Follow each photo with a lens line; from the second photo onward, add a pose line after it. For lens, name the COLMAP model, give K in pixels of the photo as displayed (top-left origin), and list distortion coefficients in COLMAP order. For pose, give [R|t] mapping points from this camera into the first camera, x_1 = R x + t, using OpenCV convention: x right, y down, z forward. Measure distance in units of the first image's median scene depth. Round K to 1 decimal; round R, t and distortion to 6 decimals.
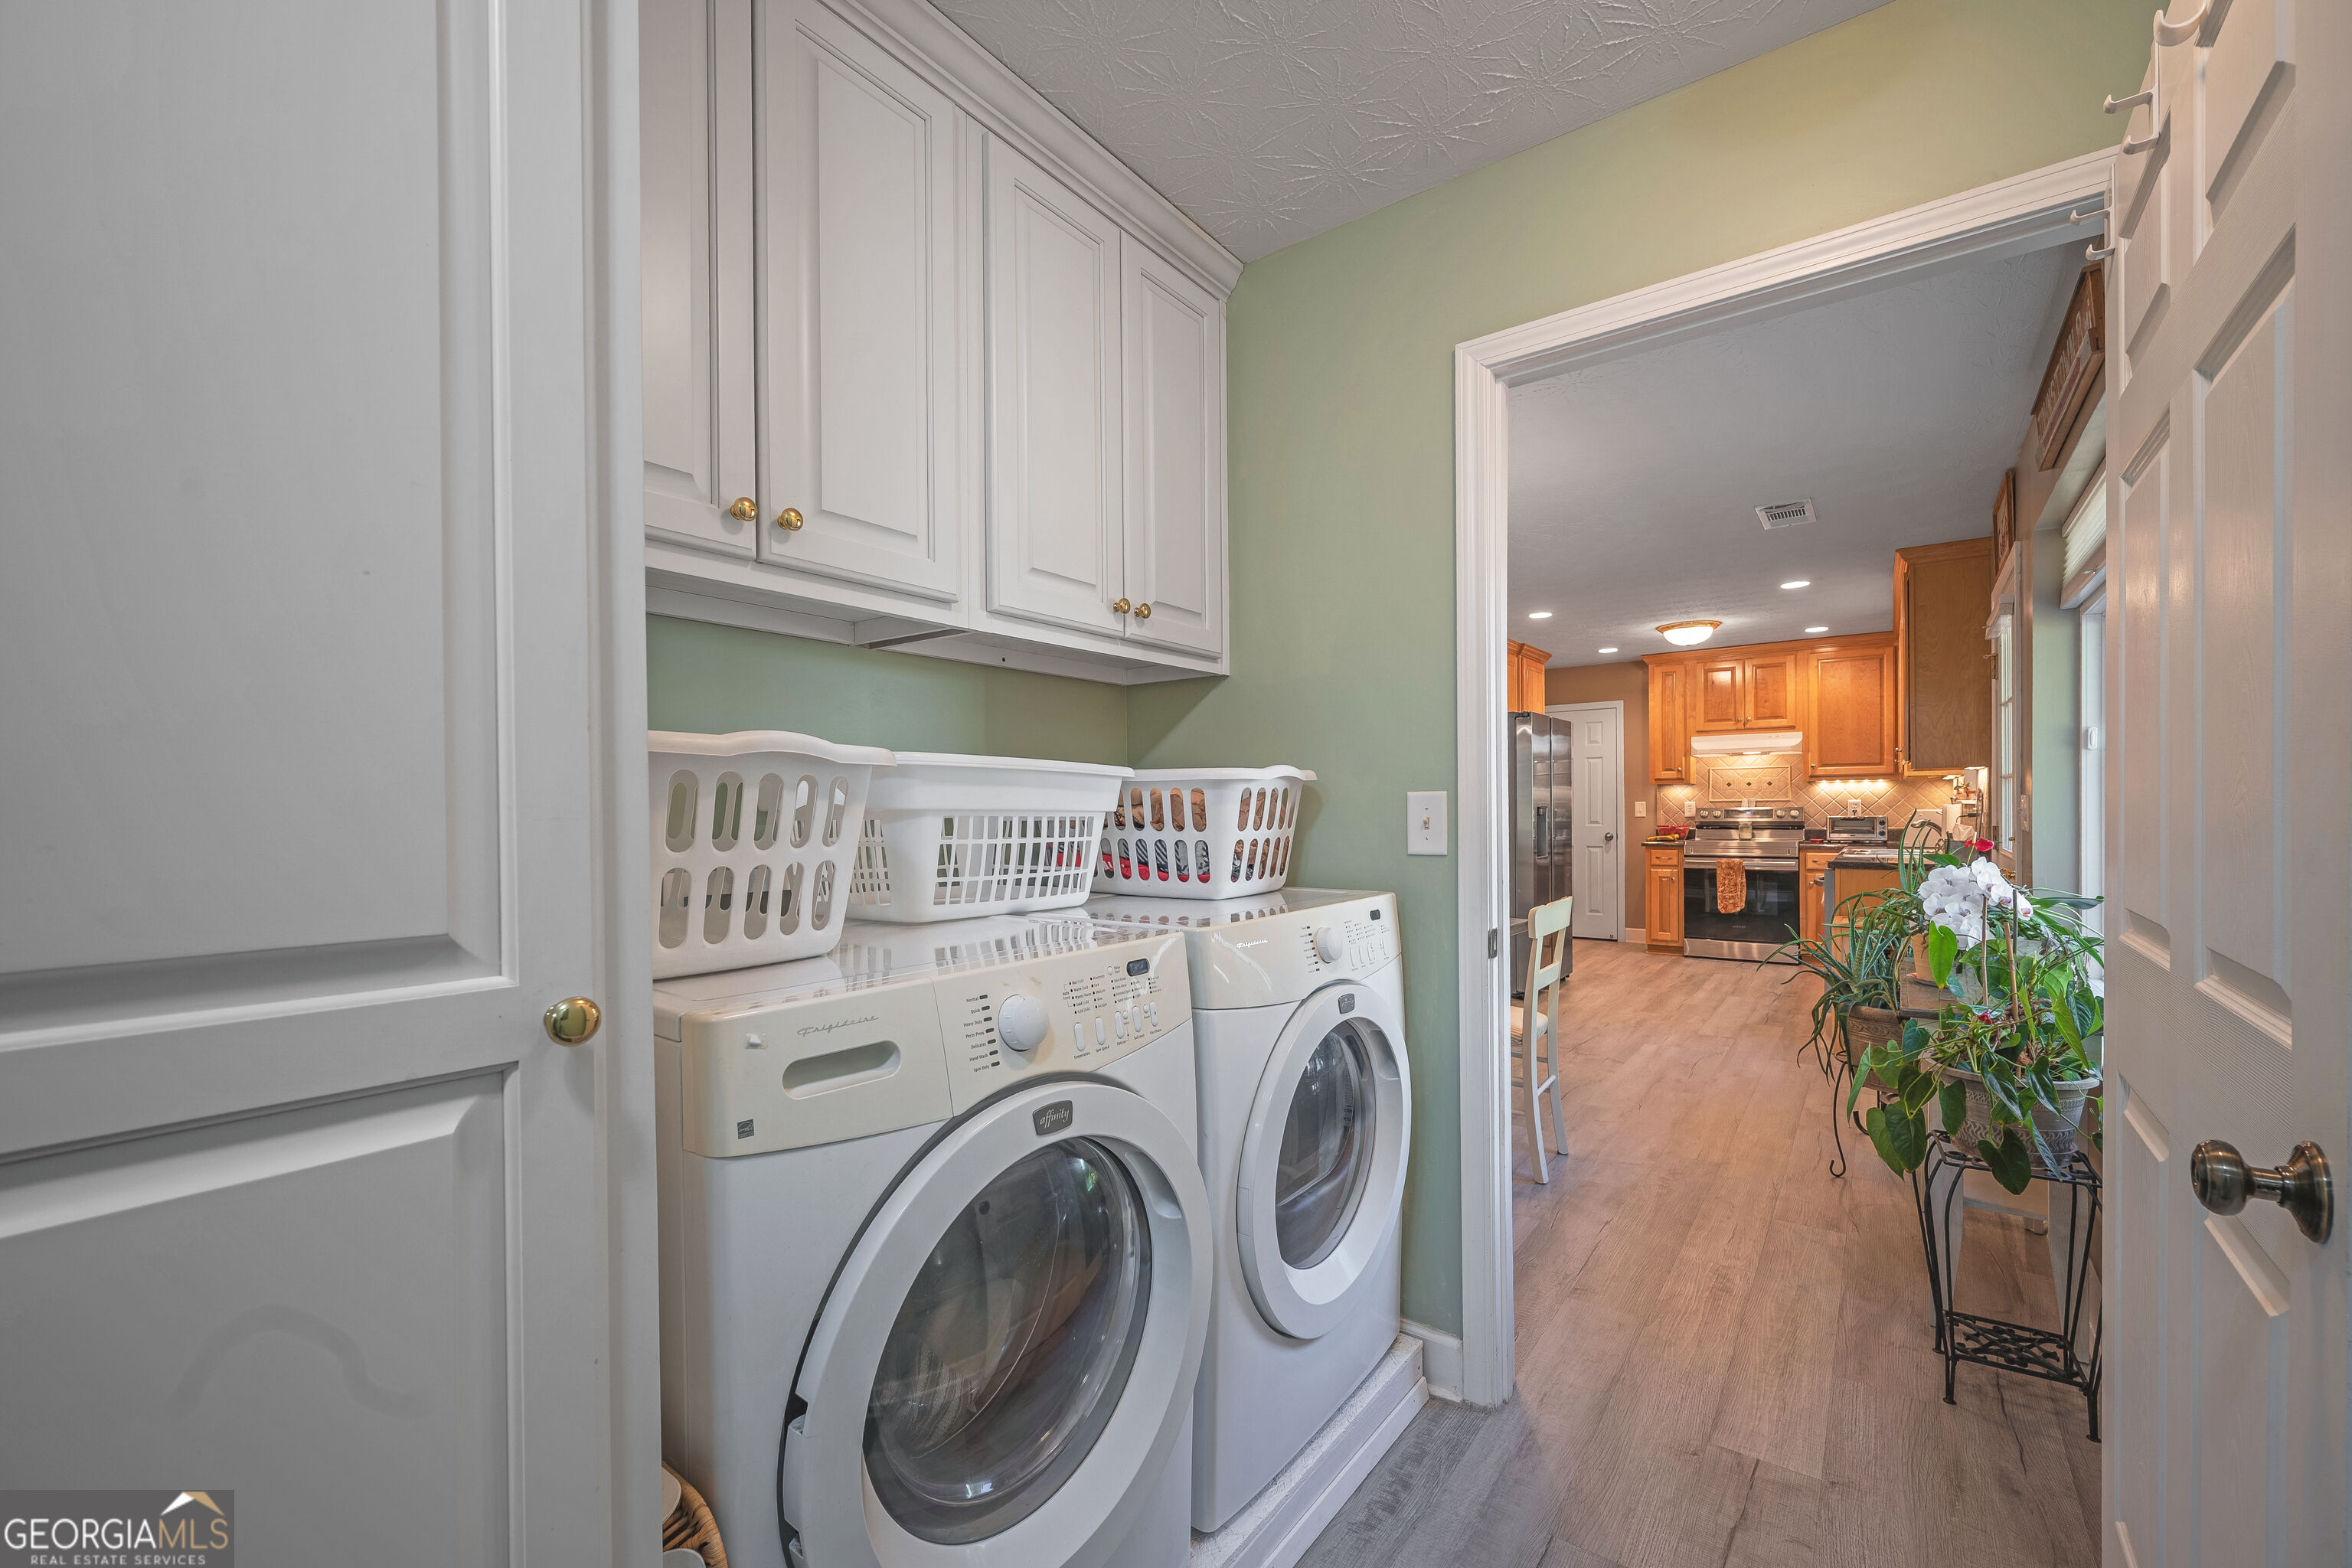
lens RADIAL K [[961.1, 0, 1184.3], [0, 961.1, 820.3], [0, 0, 1]] dist [-0.001473, -0.000181]
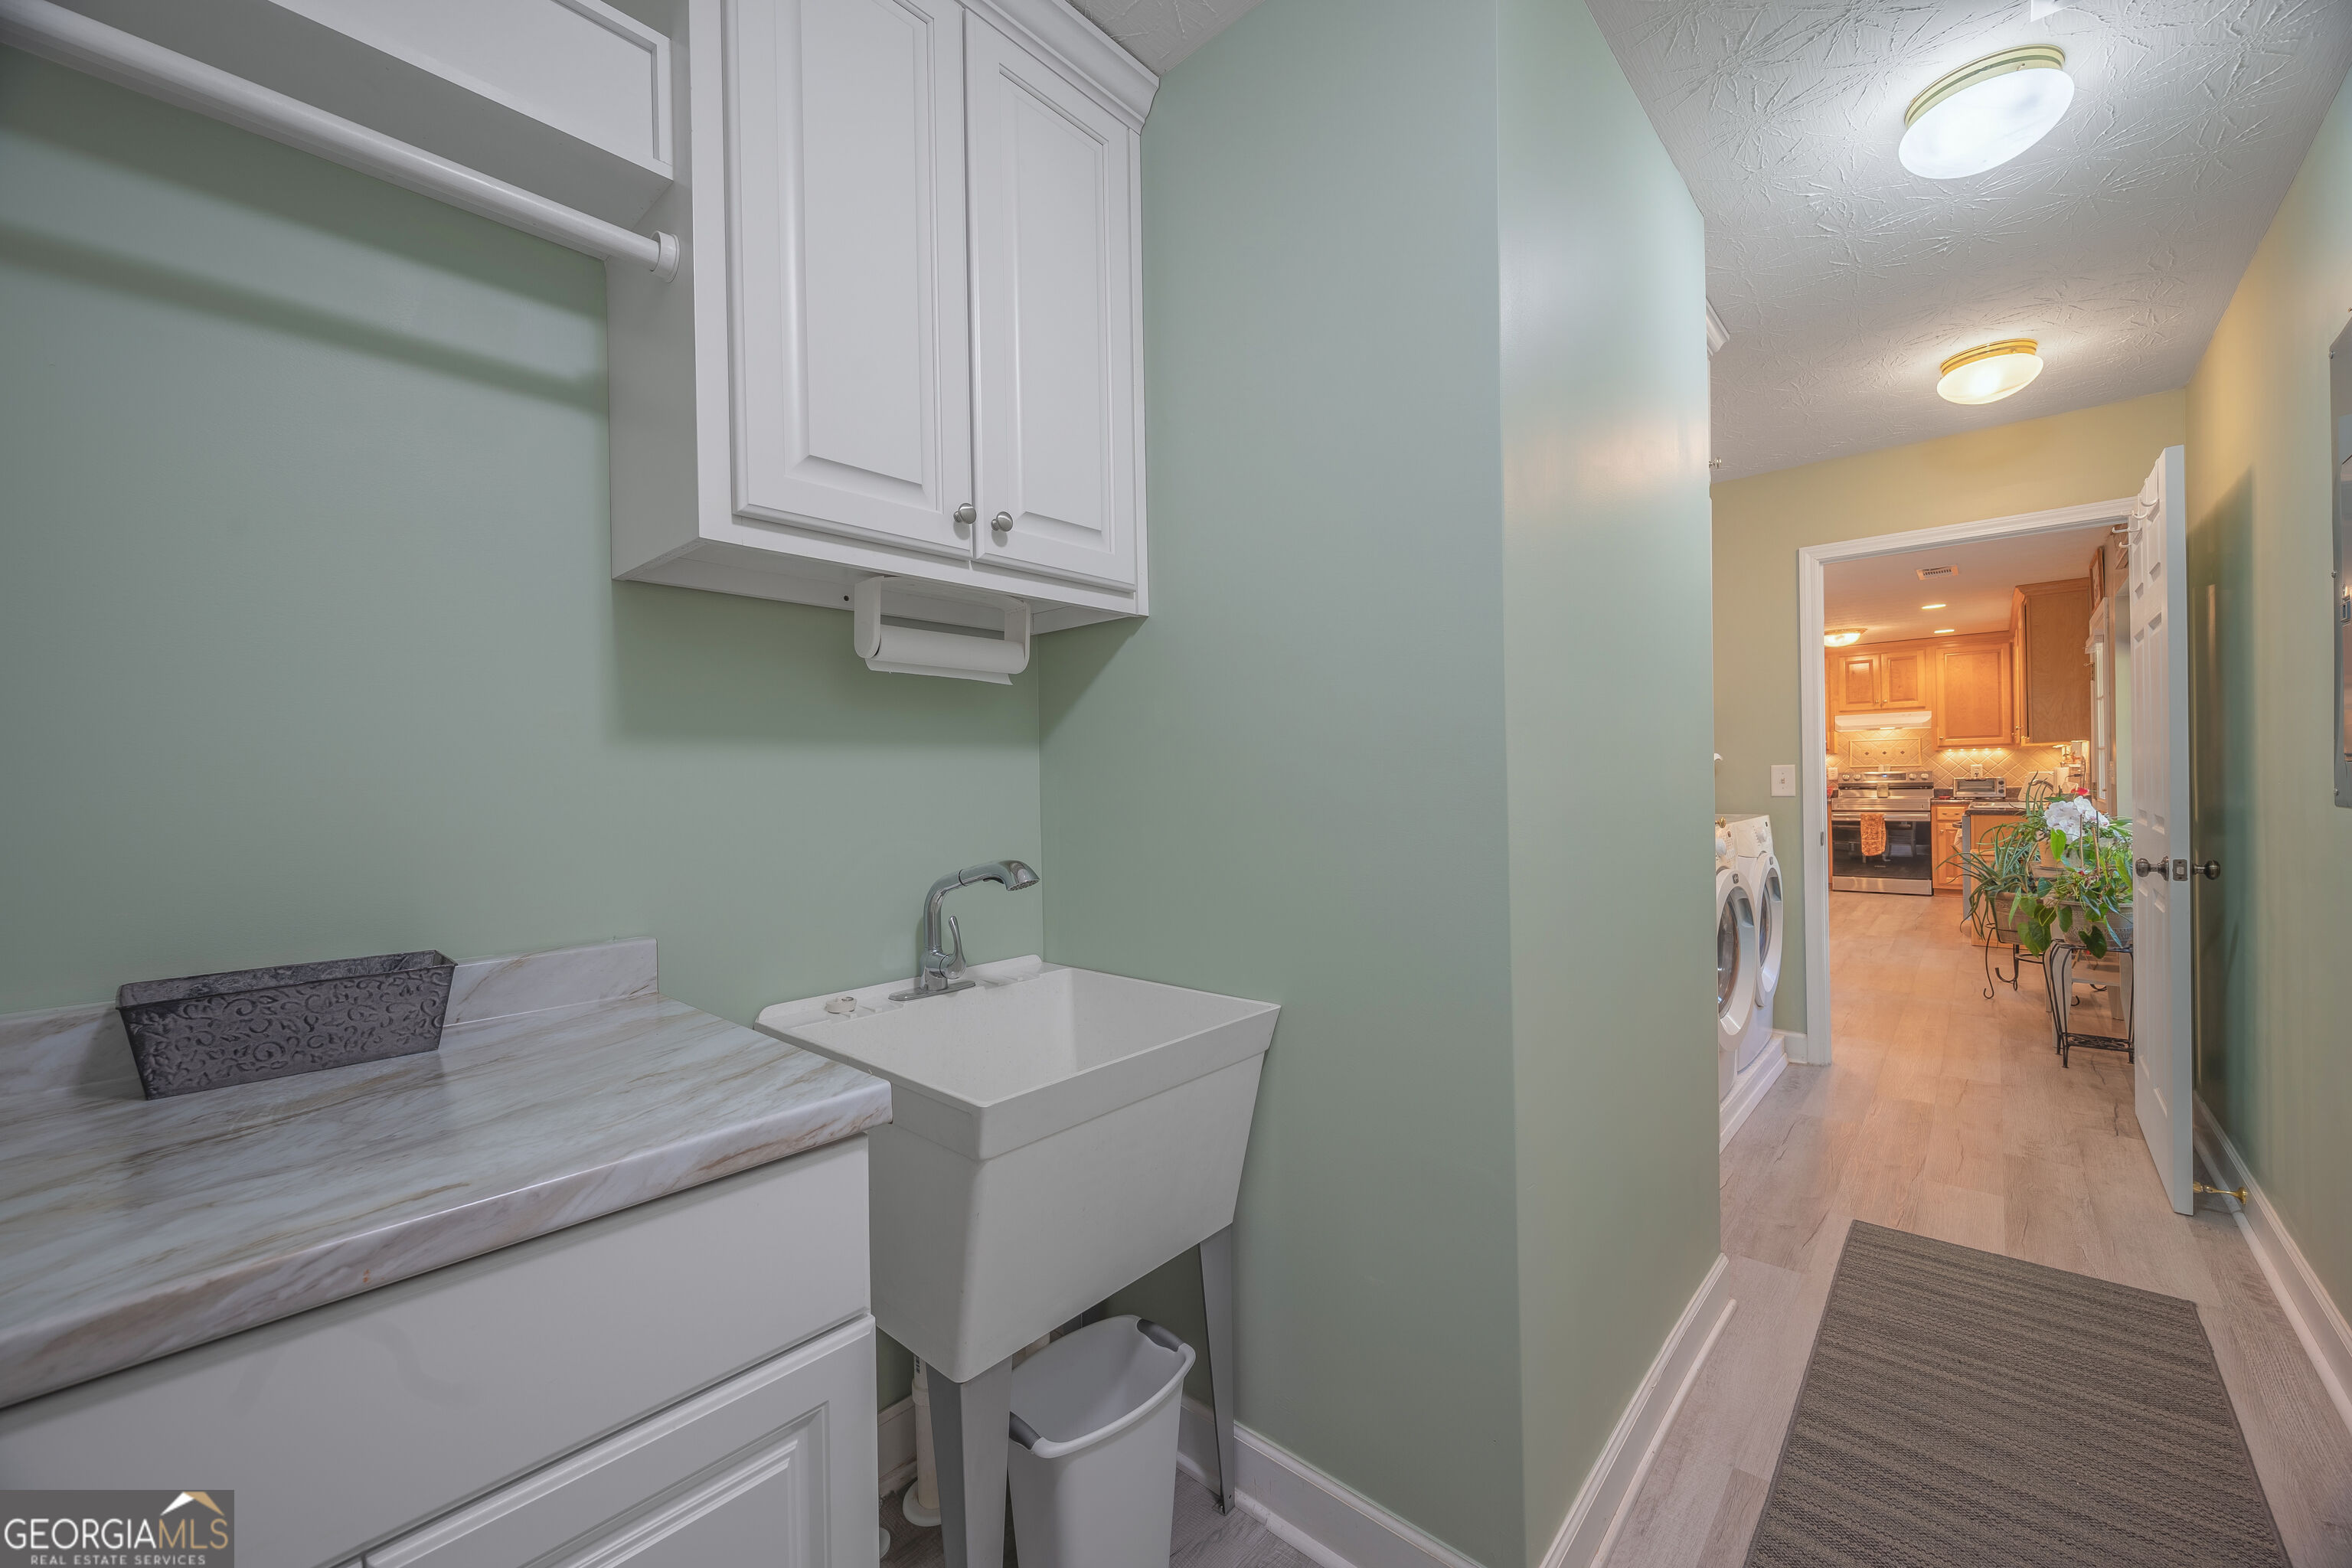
lens RADIAL K [[922.8, 0, 1182.9], [0, 922.8, 788.1], [0, 0, 1]] dist [0.000206, 0.000113]
pose [[0.996308, -0.009797, -0.085287, -0.276926], [0.009515, 0.999948, -0.003717, 0.004622], [0.085319, 0.002892, 0.996350, -0.344326]]
